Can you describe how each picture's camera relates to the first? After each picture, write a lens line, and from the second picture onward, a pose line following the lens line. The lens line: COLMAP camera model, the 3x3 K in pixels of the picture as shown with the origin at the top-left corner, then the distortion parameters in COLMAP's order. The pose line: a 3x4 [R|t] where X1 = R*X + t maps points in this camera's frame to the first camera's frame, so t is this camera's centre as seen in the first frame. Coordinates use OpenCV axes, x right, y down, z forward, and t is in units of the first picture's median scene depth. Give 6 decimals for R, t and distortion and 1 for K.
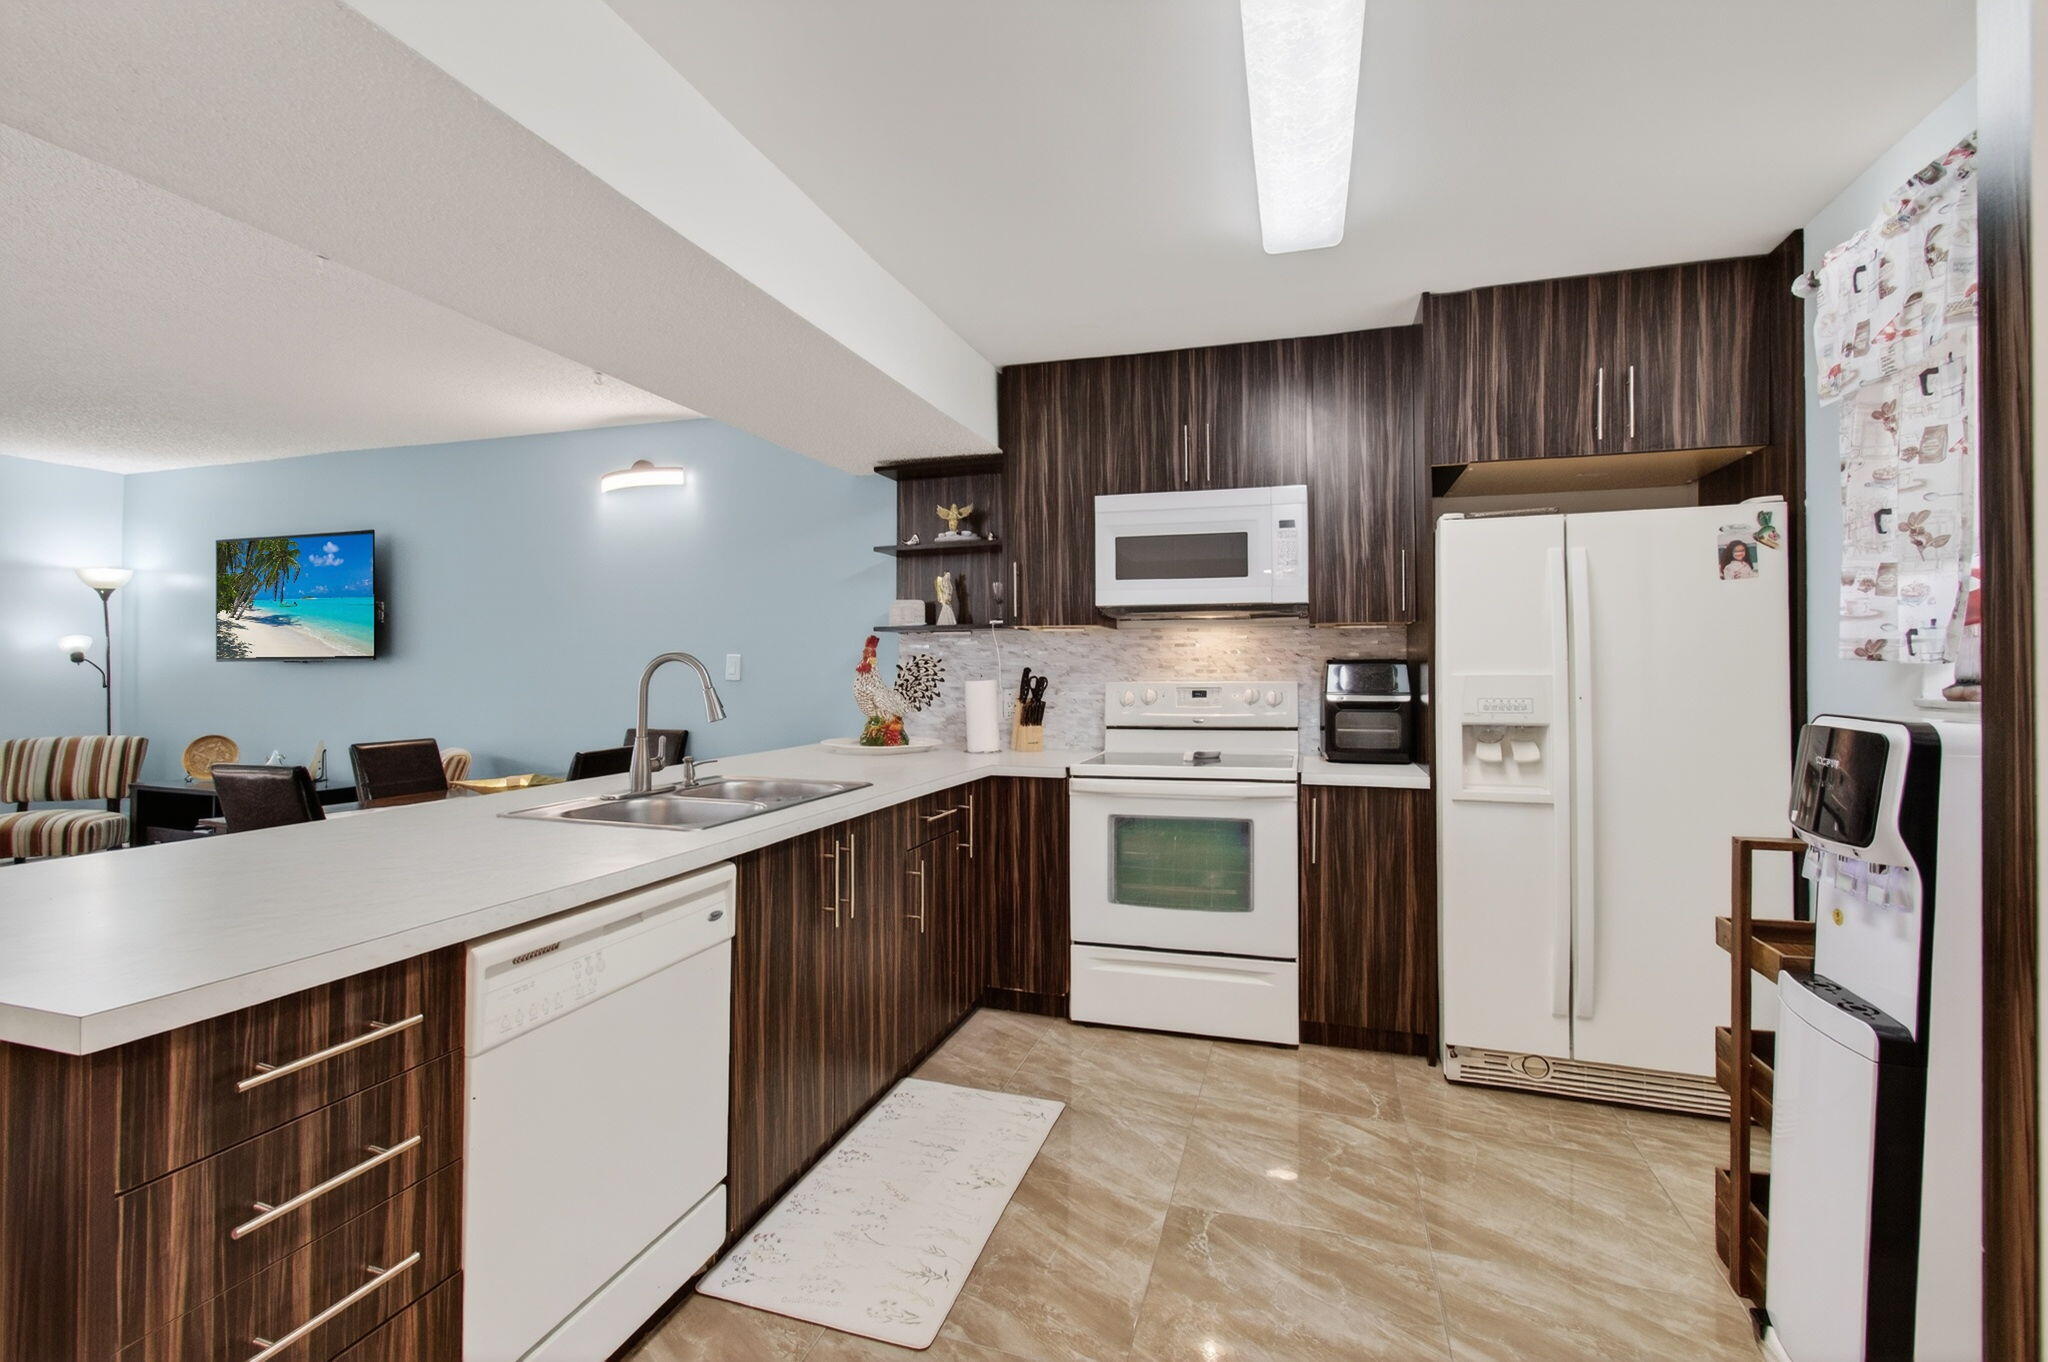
lens RADIAL K [[913.2, 0, 1014.3], [0, 913.2, 663.8], [0, 0, 1]] dist [-0.000976, 0.000592]
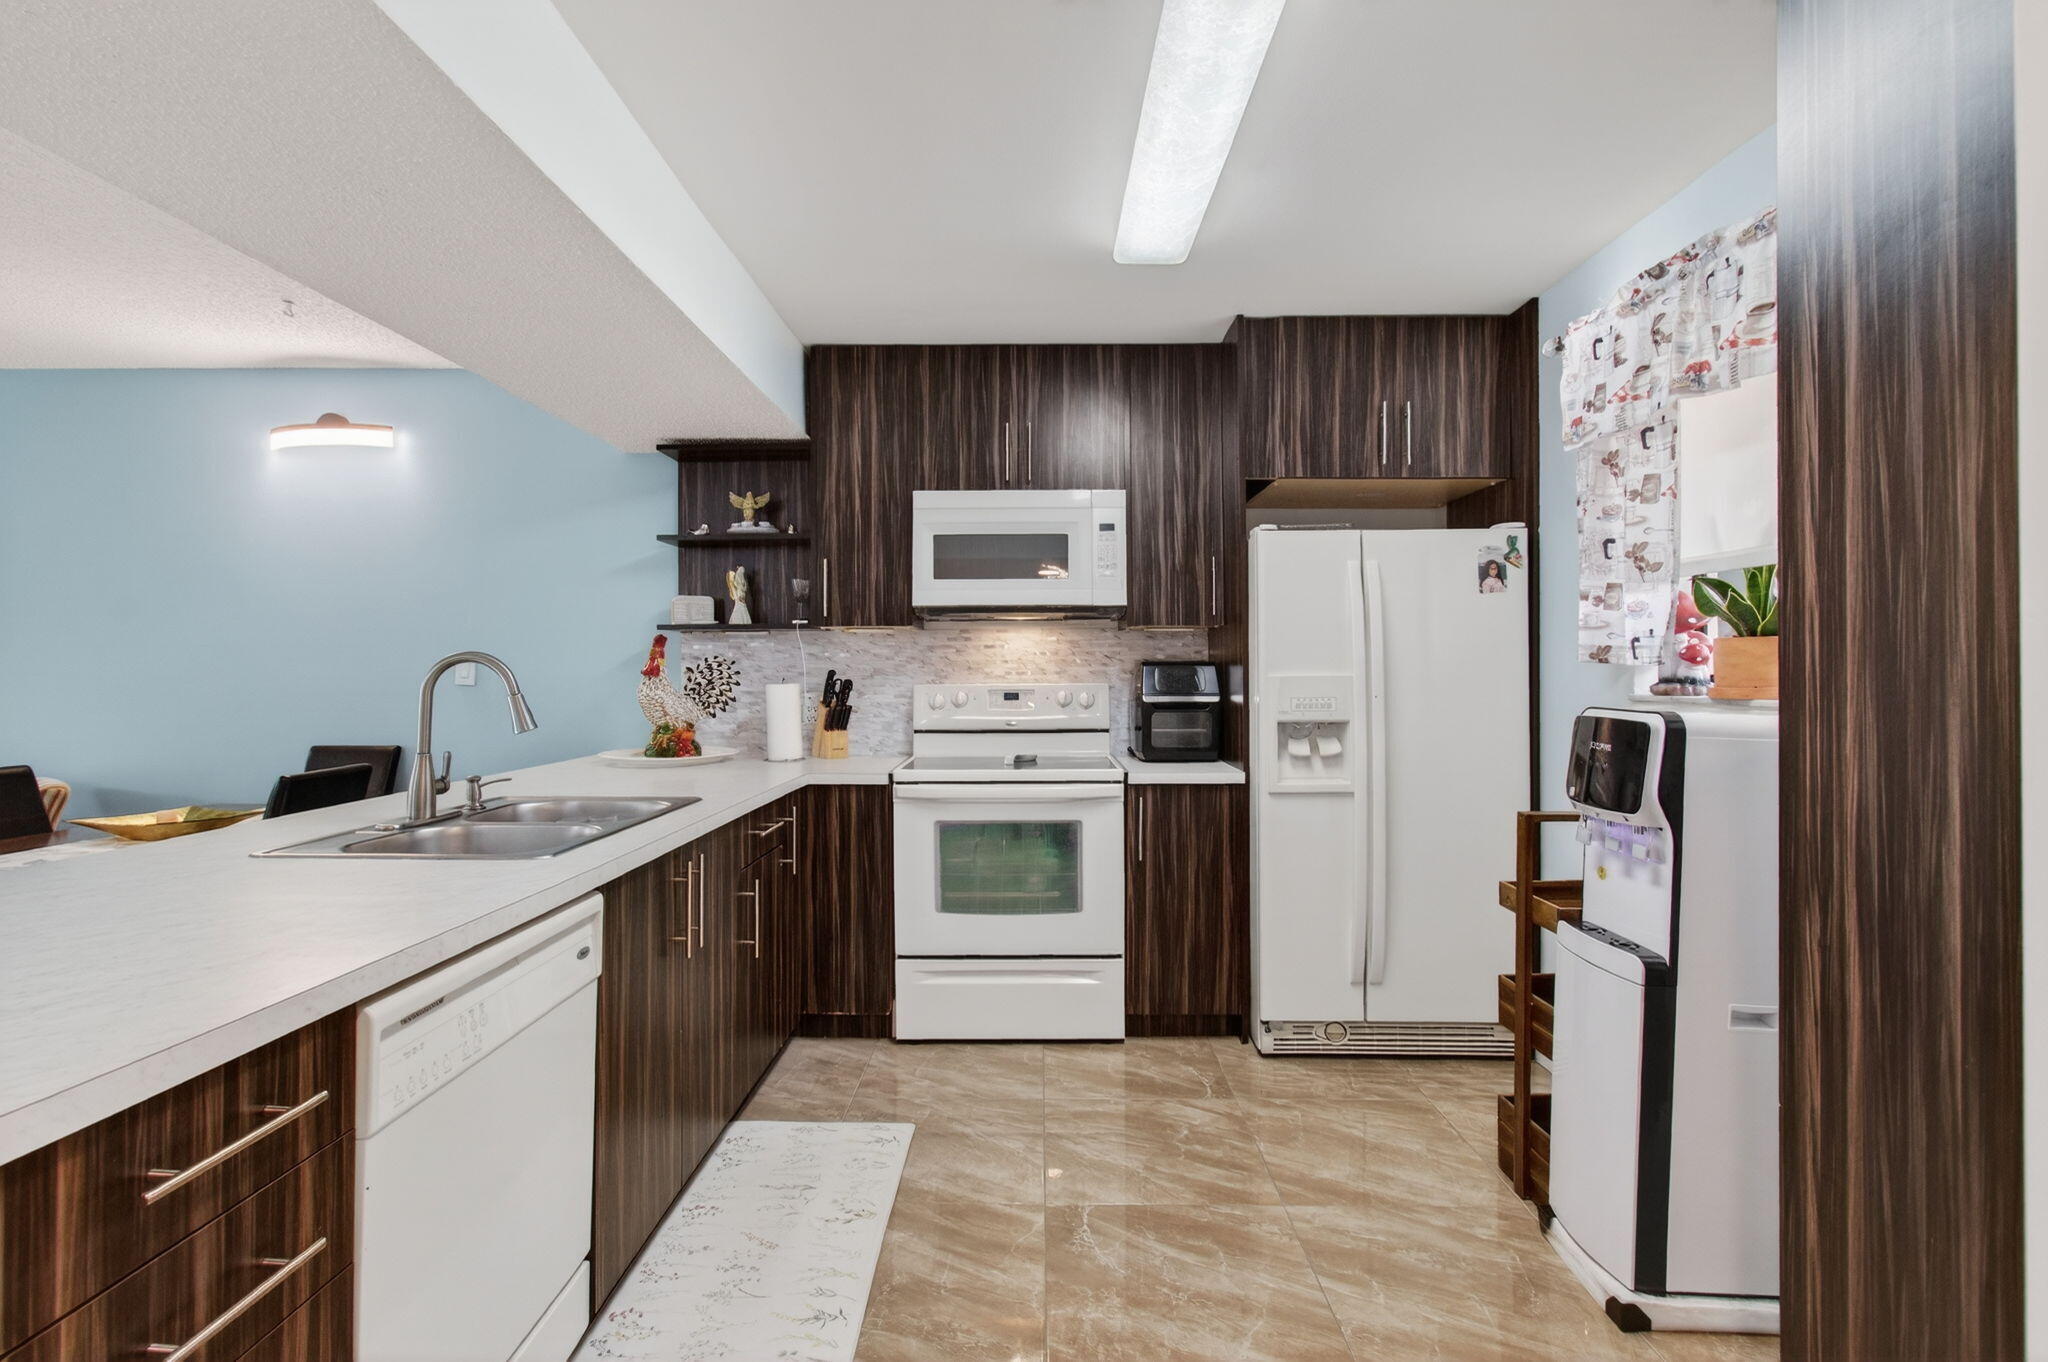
lens RADIAL K [[974.8, 0, 1022.0], [0, 974.8, 670.8], [0, 0, 1]] dist [-0.001090, -0.000048]
pose [[0.955687, -0.001000, 0.294382, -0.132227], [-0.000319, 0.999990, 0.004434, 0.000769], [-0.294383, -0.004331, 0.955678, -0.009480]]
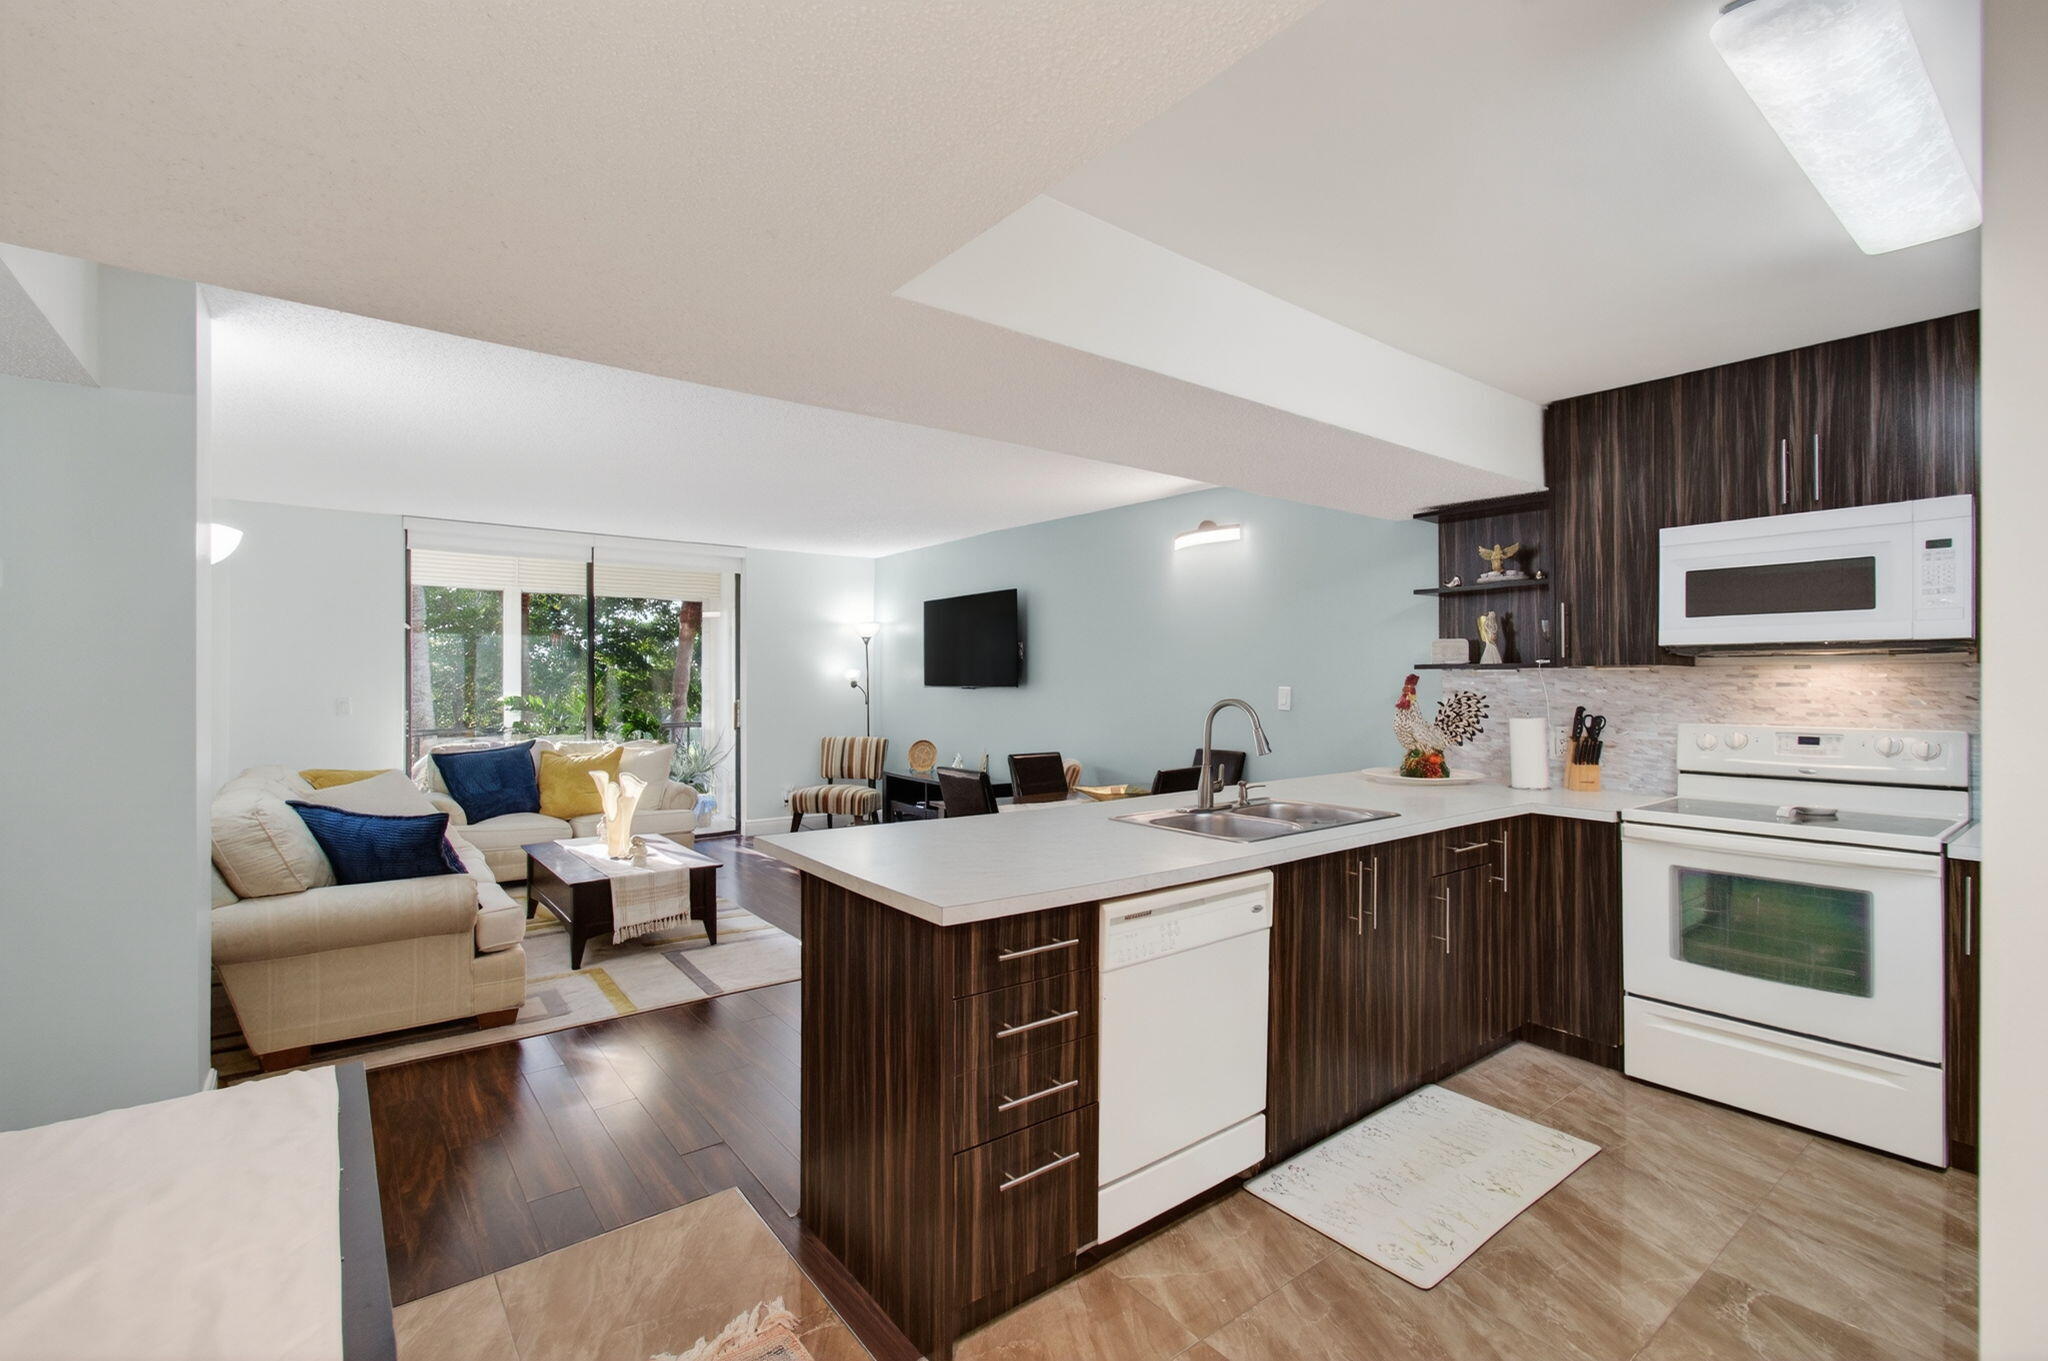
lens RADIAL K [[905.1, 0, 1024.0], [0, 905.1, 680.5], [0, 0, 1]] dist [-0.003182, 0.006962]
pose [[0.831298, 0.000767, -0.555826, 0.078728], [0.001912, 0.999989, 0.004240, -0.039788], [0.555824, -0.004587, 0.831288, -0.180704]]
